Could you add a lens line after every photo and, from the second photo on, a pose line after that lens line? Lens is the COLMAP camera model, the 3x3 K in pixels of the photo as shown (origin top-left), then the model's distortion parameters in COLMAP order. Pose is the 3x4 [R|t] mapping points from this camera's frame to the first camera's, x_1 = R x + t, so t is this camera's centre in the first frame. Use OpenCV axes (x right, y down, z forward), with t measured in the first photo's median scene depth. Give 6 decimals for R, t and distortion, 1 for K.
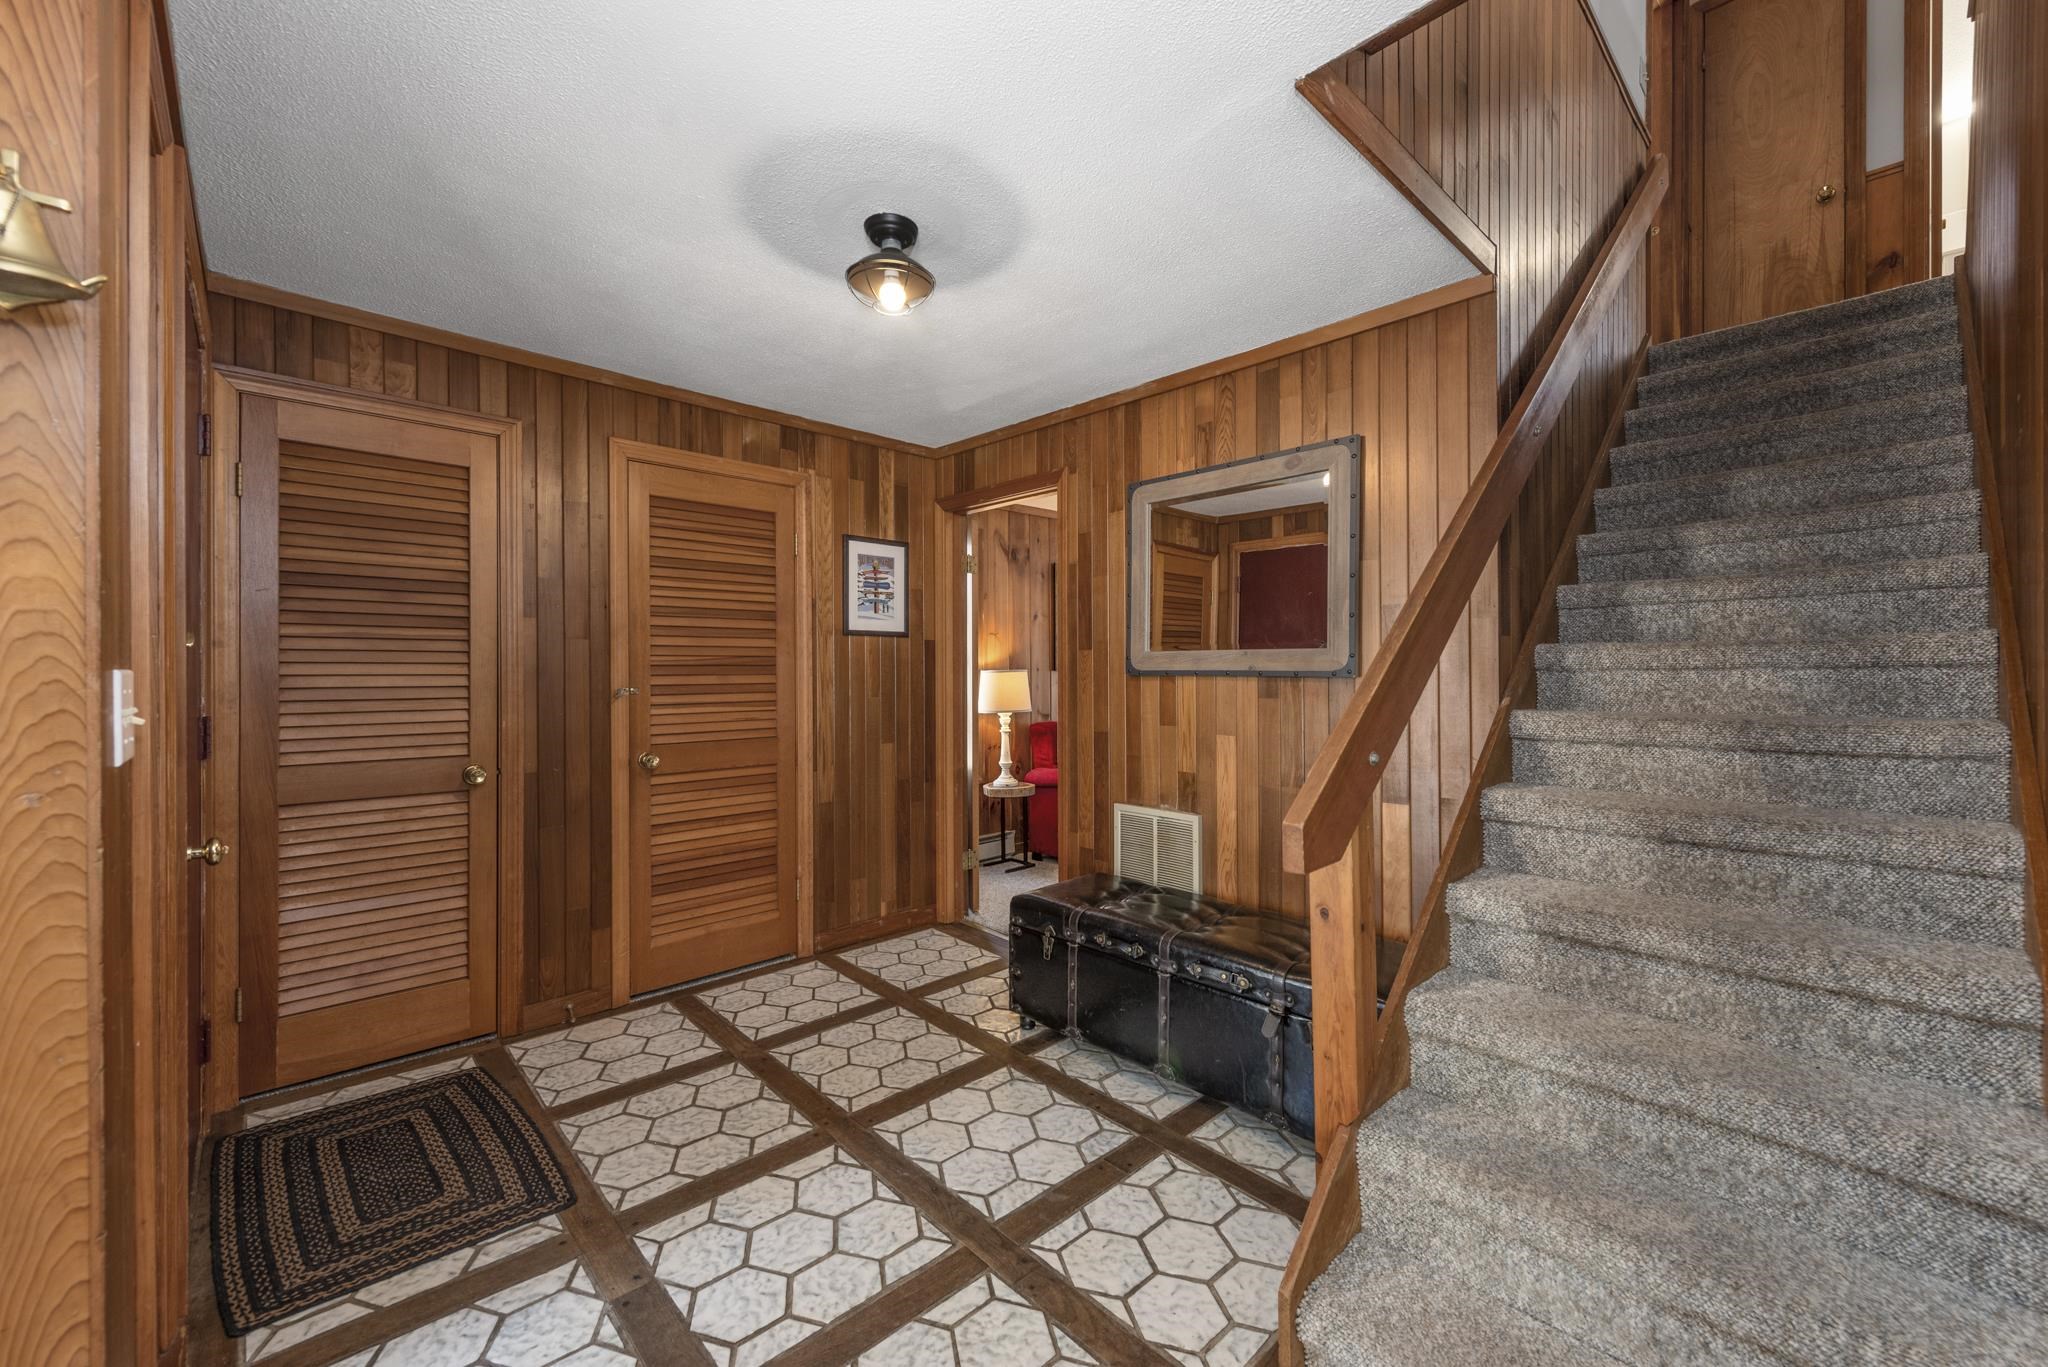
lens RADIAL K [[808.0, 0, 1024.2], [0, 808.0, 671.1], [0, 0, 1]] dist [0.001826, 0.000247]
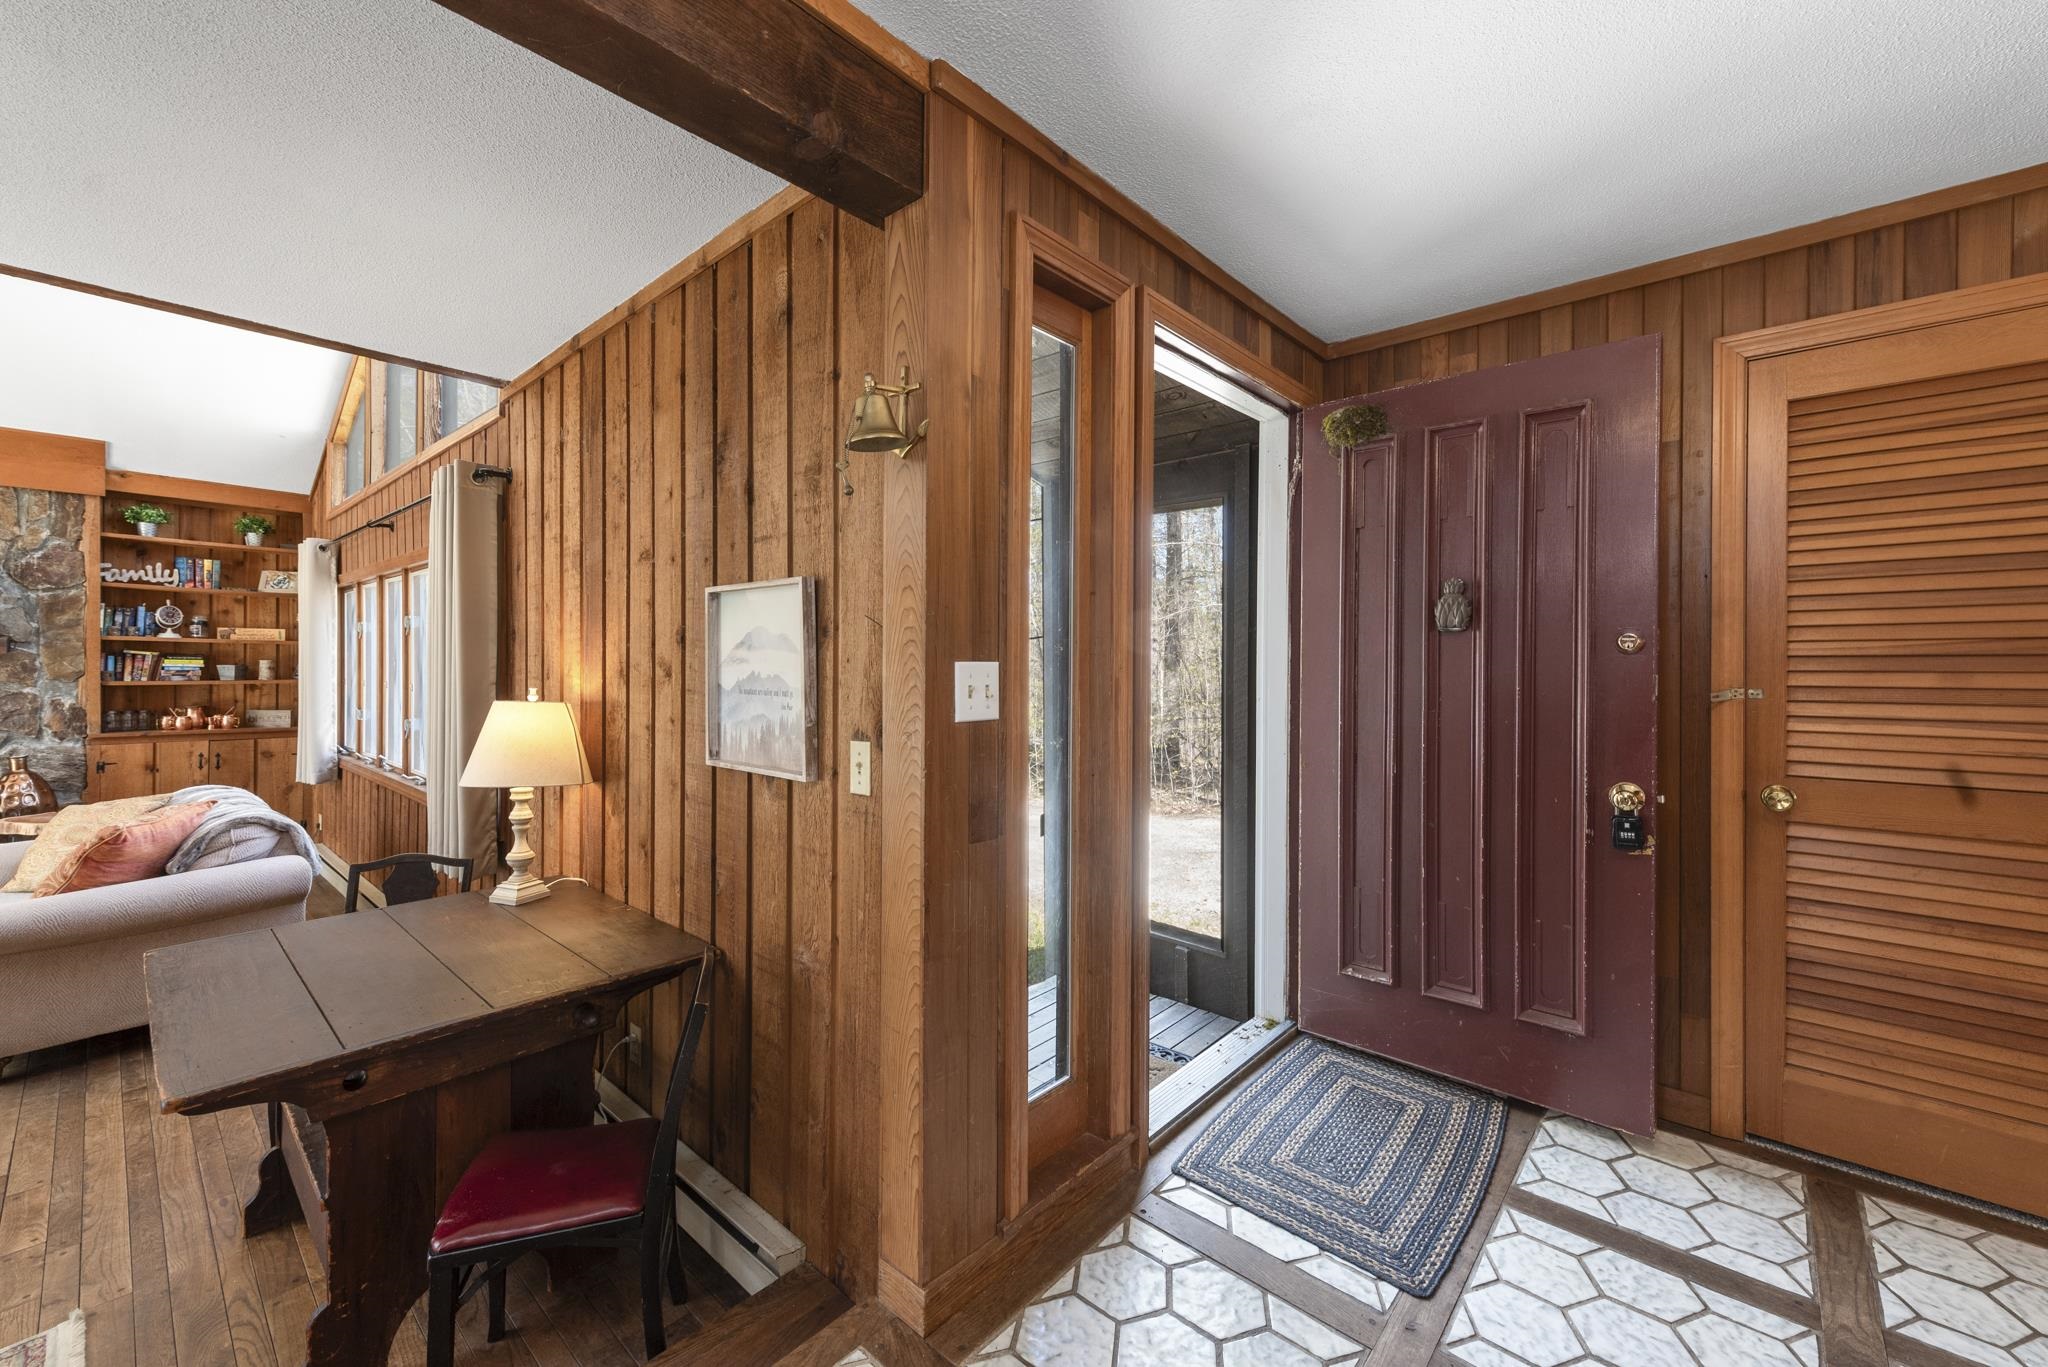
lens RADIAL K [[808.0, 0, 1024.2], [0, 808.0, 671.1], [0, 0, 1]] dist [0.001826, 0.000247]
pose [[0.091860, 0.013457, -0.995681, 0.176989], [-0.005263, 0.999901, 0.013029, -0.002351], [0.995758, 0.004043, 0.091922, 0.378744]]
